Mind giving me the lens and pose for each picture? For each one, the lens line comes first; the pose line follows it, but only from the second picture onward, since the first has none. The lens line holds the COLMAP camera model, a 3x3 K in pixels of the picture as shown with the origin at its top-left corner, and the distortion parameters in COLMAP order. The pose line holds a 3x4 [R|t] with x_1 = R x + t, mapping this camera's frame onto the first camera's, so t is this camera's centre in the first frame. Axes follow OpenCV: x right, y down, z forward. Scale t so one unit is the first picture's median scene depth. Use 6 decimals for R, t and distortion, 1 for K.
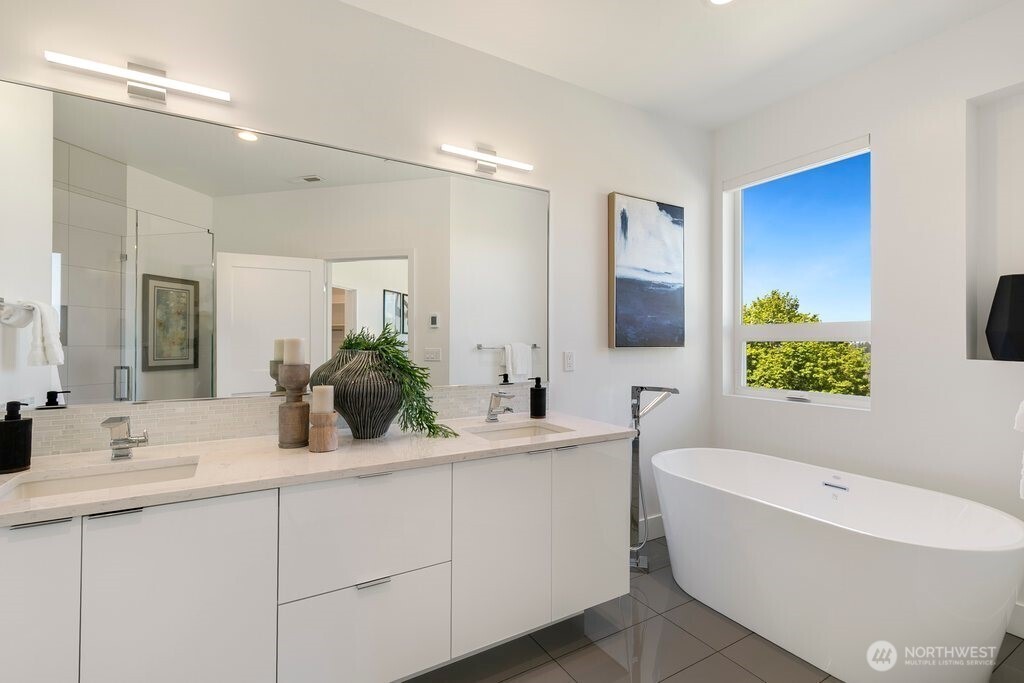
lens RADIAL K [[462.6, 0, 512.0], [0, 462.6, 341.5], [0, 0, 1]] dist [0.003013, 0.000484]
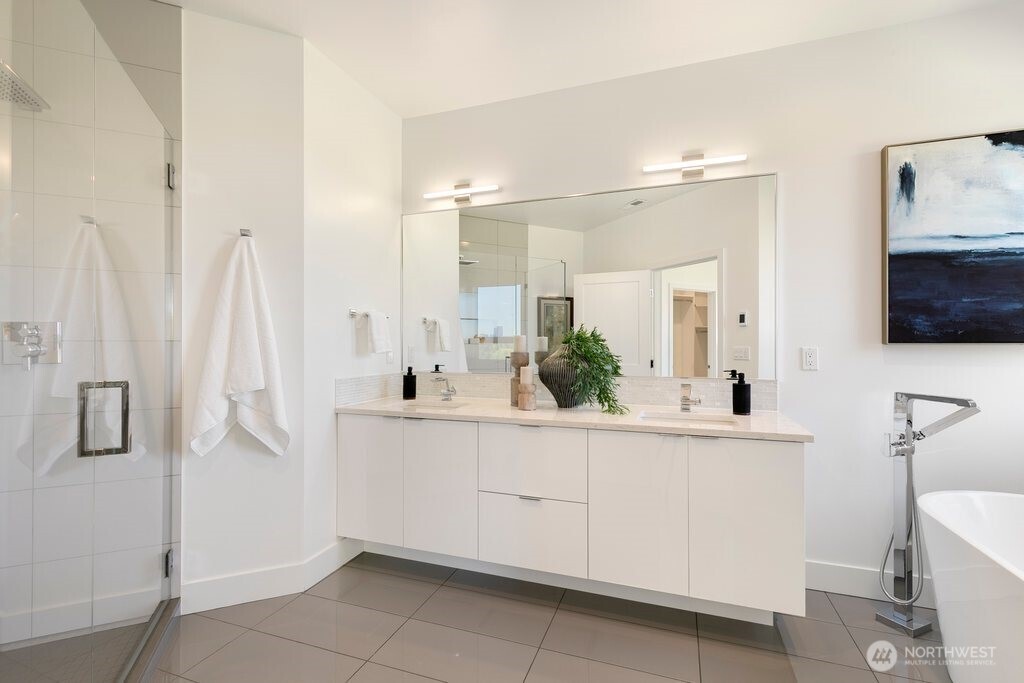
lens RADIAL K [[456.1, 0, 513.7], [0, 456.1, 349.7], [0, 0, 1]] dist [0.002390, 0.000160]
pose [[0.644519, 0.007328, -0.764553, 0.407548], [0.001547, 0.999940, 0.010888, 0.014597], [0.764587, -0.008201, 0.644469, 0.008319]]
